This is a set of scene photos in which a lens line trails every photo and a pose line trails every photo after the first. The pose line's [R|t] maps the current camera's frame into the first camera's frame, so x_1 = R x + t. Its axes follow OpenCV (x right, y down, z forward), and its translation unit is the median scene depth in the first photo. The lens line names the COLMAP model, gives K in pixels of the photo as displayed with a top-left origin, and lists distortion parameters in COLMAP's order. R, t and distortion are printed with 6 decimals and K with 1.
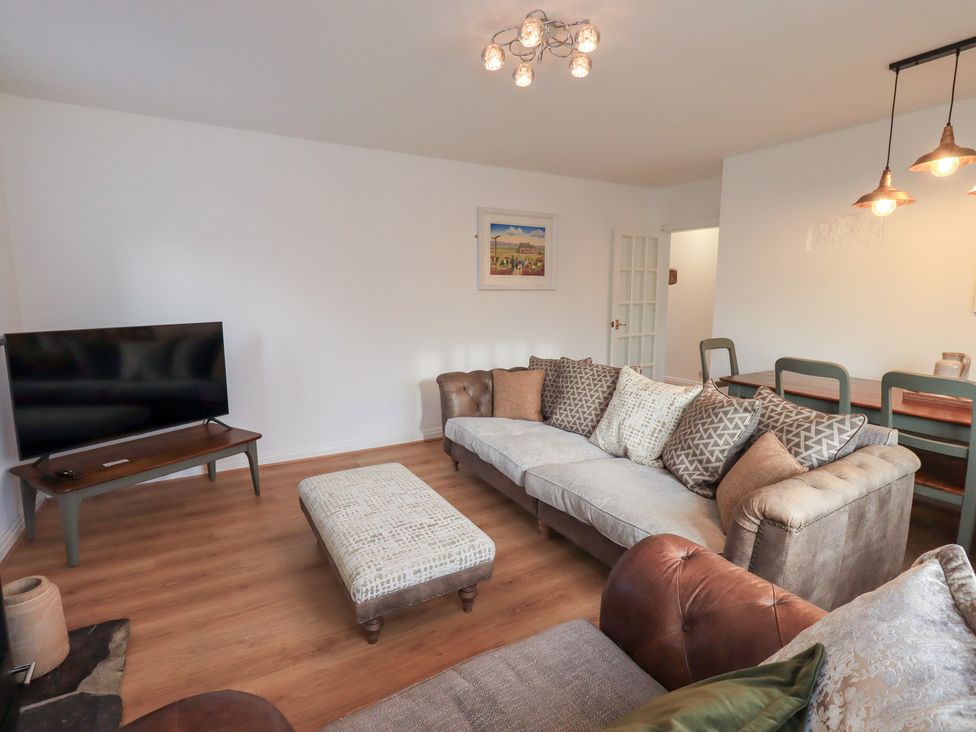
lens RADIAL K [[522.0, 0, 492.3], [0, 522.0, 357.8], [0, 0, 1]] dist [-0.001105, -0.001223]
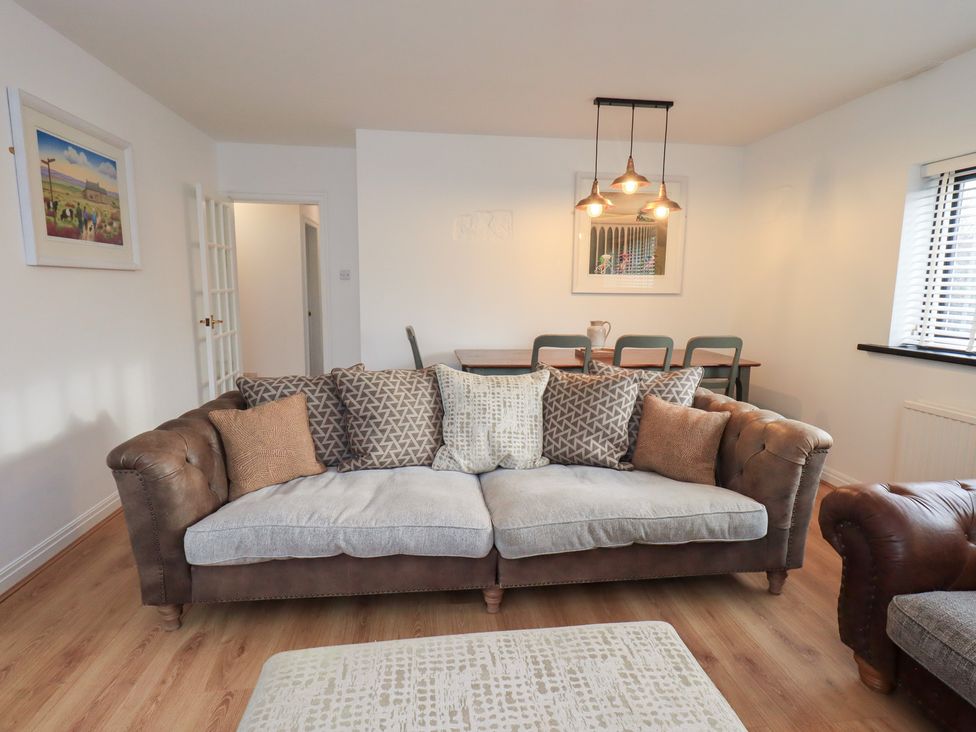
lens RADIAL K [[522.0, 0, 492.3], [0, 522.0, 357.8], [0, 0, 1]] dist [-0.001105, -0.001223]
pose [[0.369946, -0.125649, 0.920517, -0.450393], [0.112425, 0.989586, 0.089894, -0.057902], [-0.922226, 0.070233, 0.380219, 0.607177]]
